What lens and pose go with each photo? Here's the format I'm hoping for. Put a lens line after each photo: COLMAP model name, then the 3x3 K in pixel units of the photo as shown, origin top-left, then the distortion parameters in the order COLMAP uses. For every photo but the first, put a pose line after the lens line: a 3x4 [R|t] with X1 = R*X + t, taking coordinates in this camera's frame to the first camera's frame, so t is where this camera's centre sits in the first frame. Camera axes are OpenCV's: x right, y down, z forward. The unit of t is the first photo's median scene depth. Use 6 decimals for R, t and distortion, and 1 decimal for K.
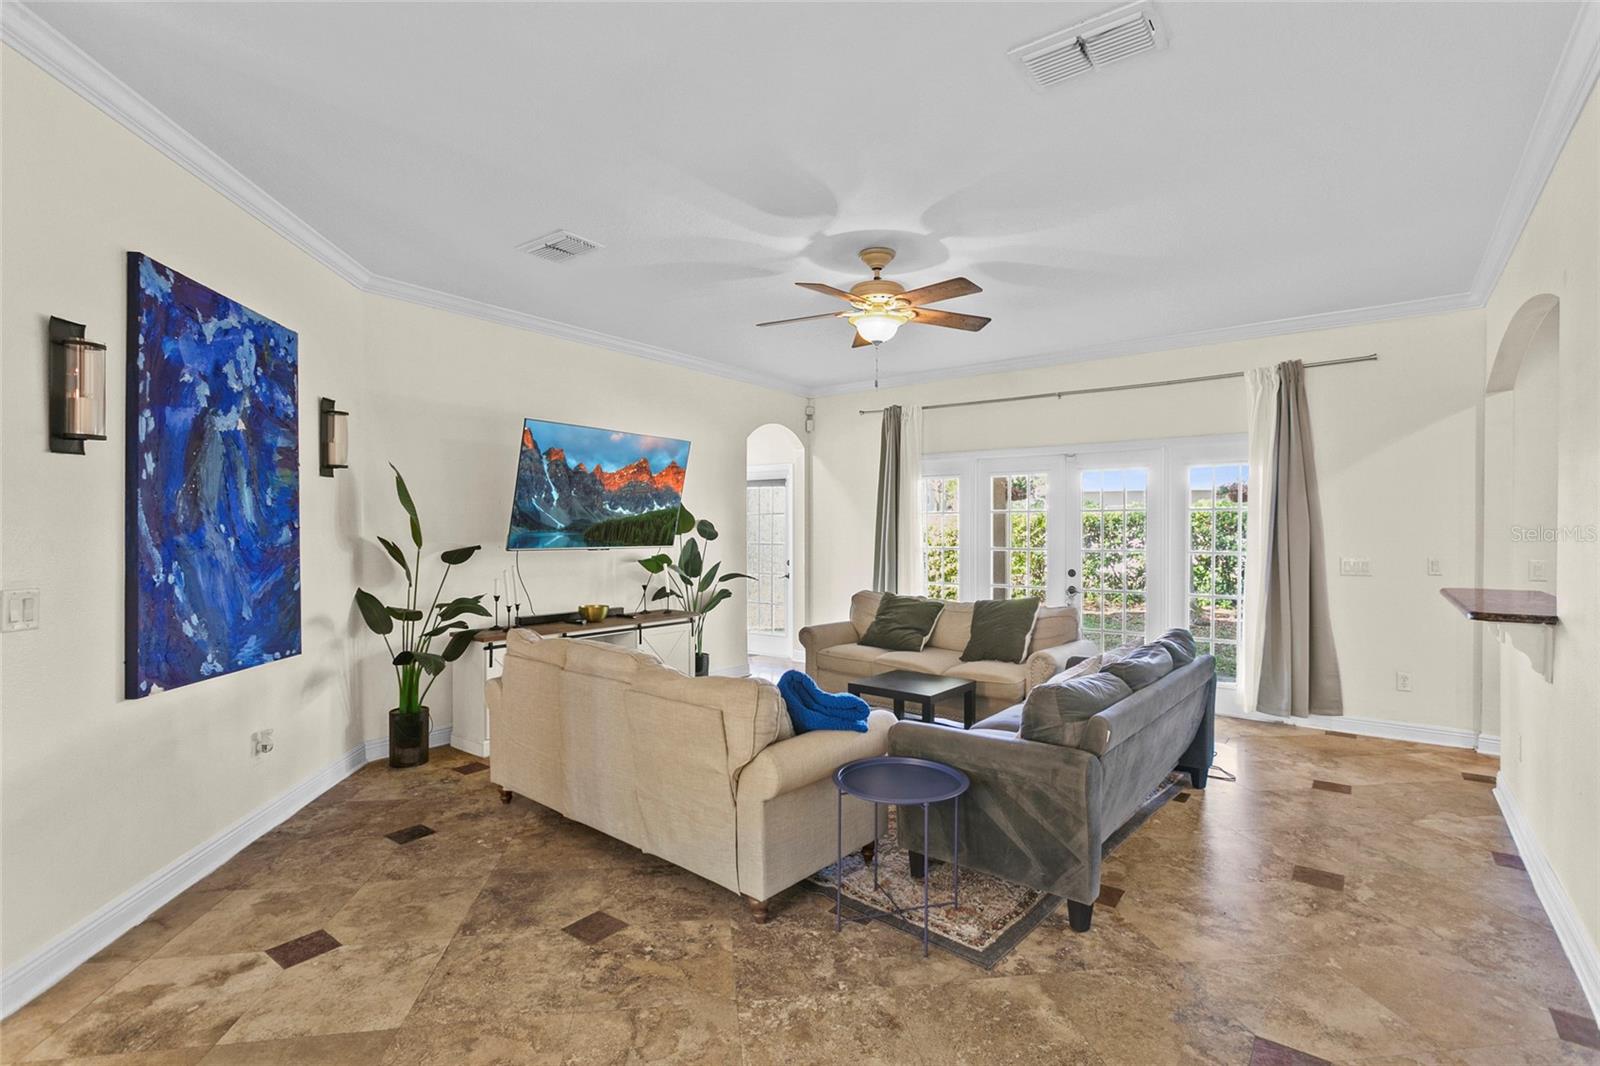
lens RADIAL K [[756.5, 0, 804.1], [0, 756.5, 533.4], [0, 0, 1]] dist [-0.002681, 0.000501]
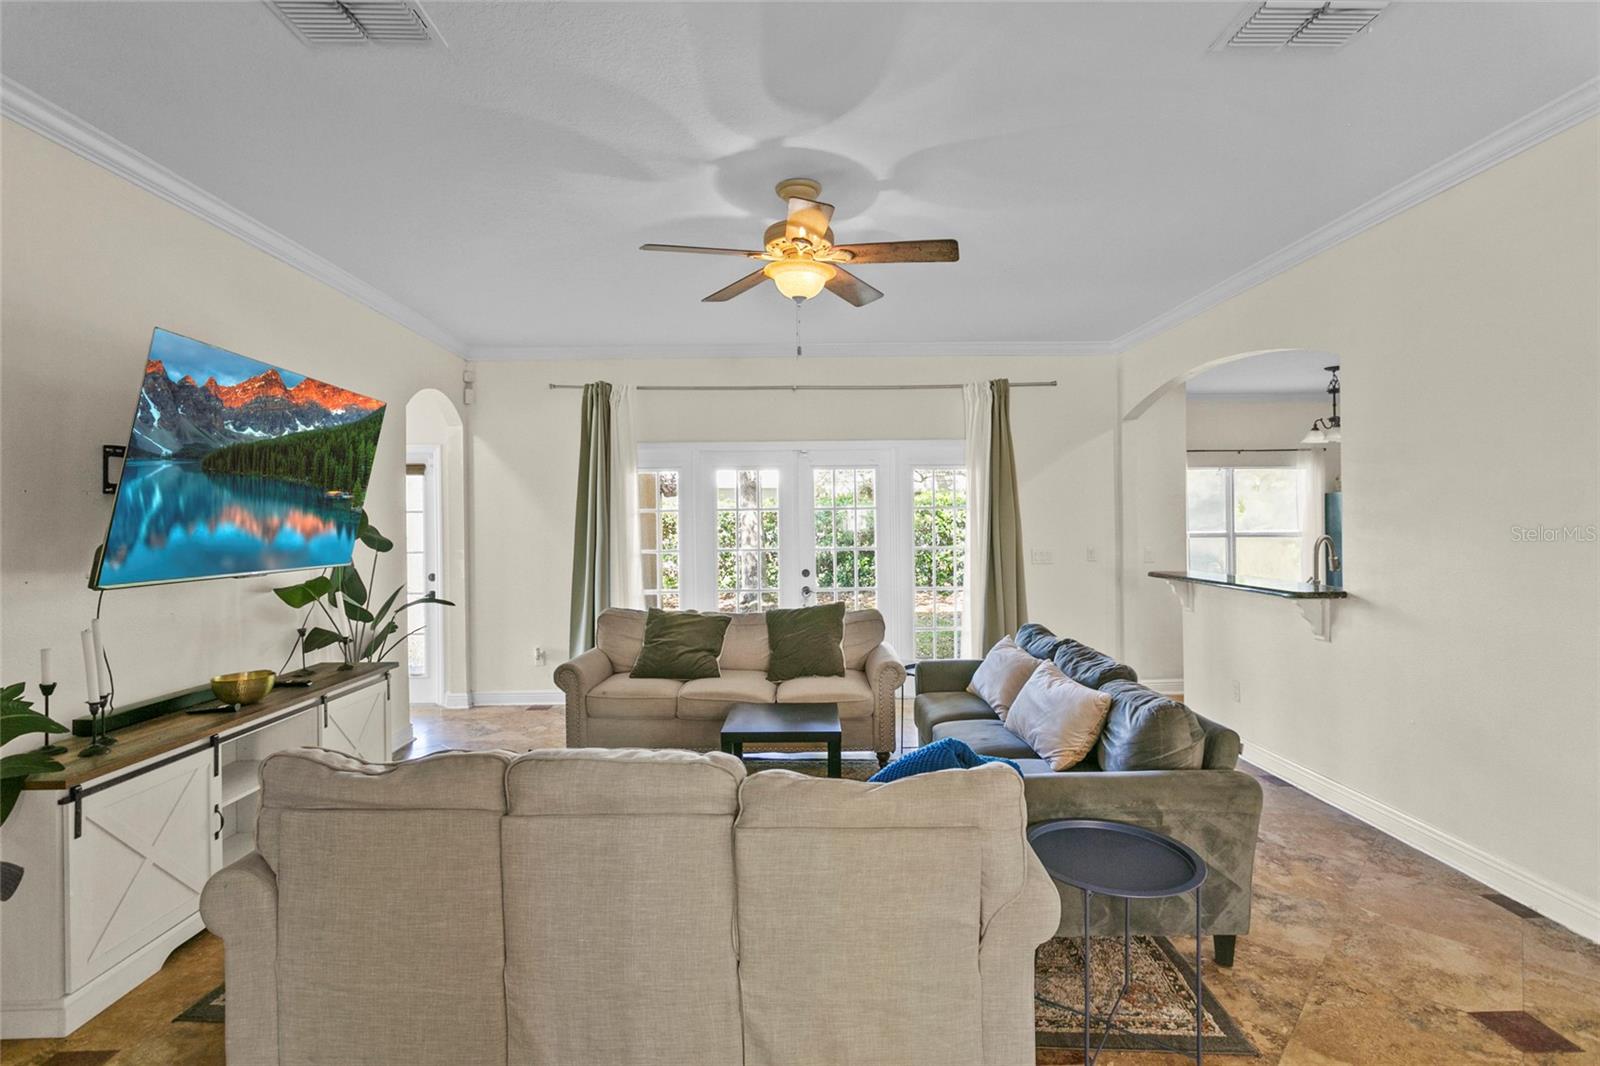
lens RADIAL K [[755.2, 0, 796.1], [0, 755.2, 517.8], [0, 0, 1]] dist [0.004471, -0.000135]
pose [[0.780224, -0.006166, 0.625470, -0.398295], [0.015232, 0.999842, -0.009145, -0.014739], [-0.625315, 0.016662, 0.780195, 0.377845]]
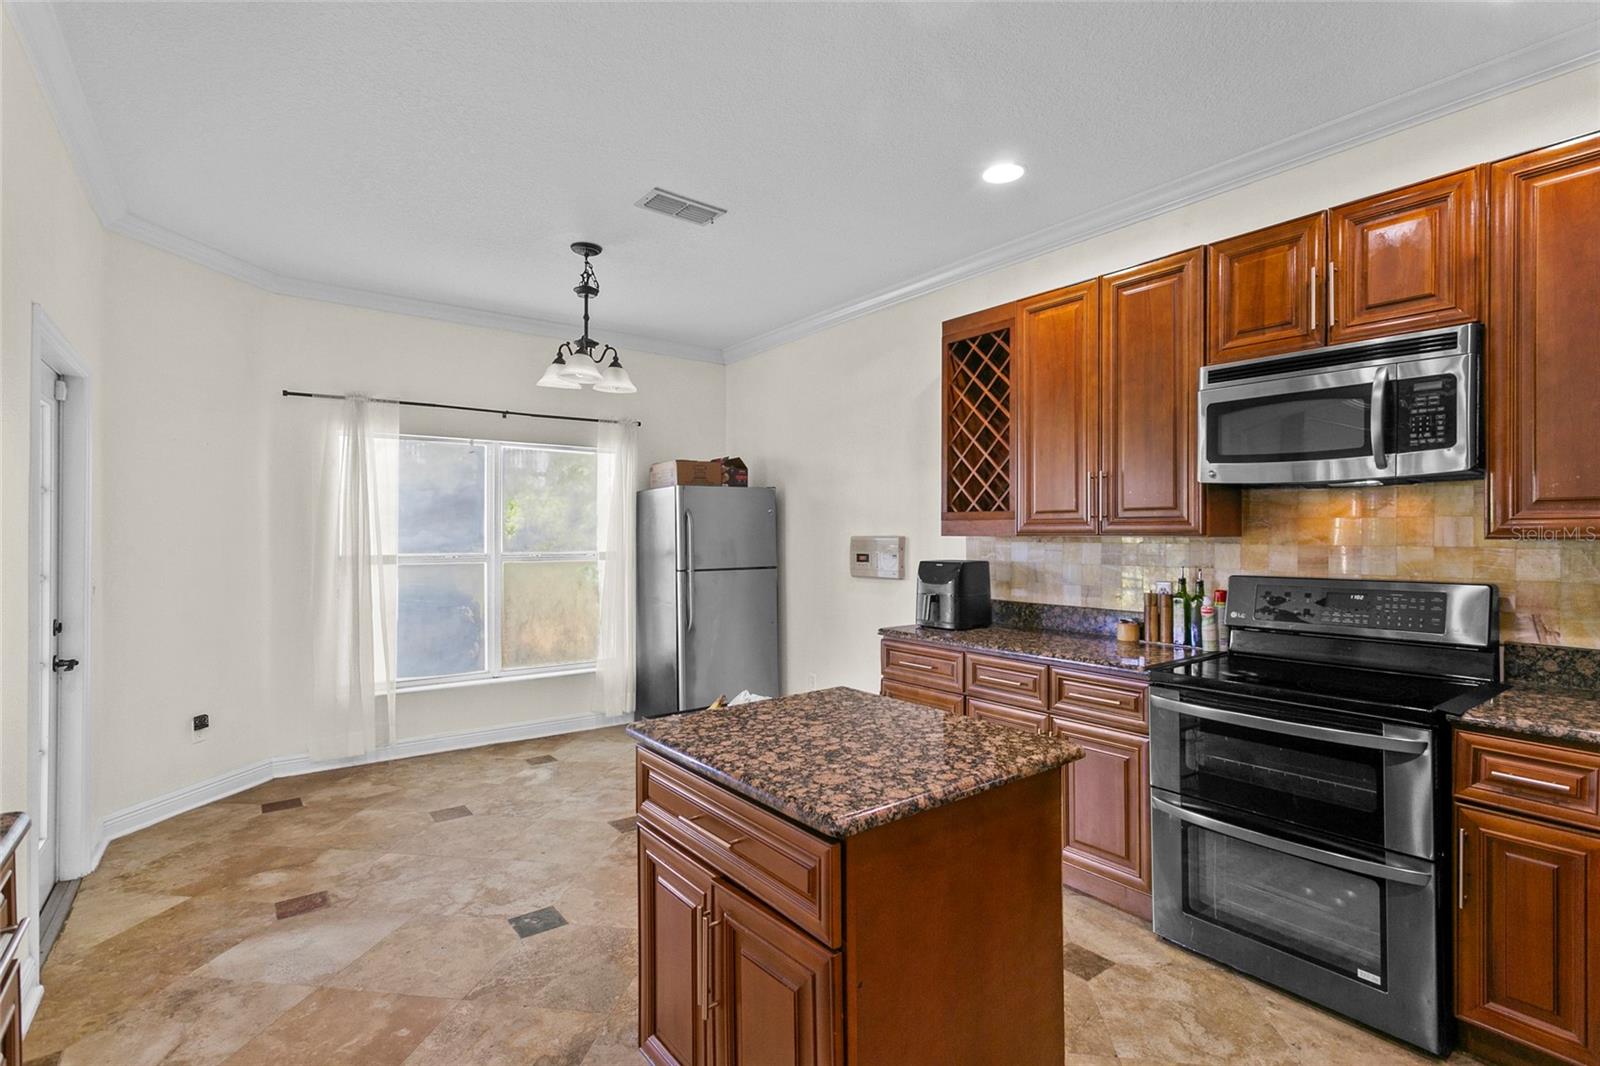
lens RADIAL K [[756.5, 0, 804.3], [0, 756.5, 533.7], [0, 0, 1]] dist [-0.002681, 0.000501]
pose [[0.272421, -0.001717, 0.962177, 0.829854], [0.008293, 0.999965, -0.000563, -0.003144], [-0.962143, 0.008133, 0.272426, 0.451228]]
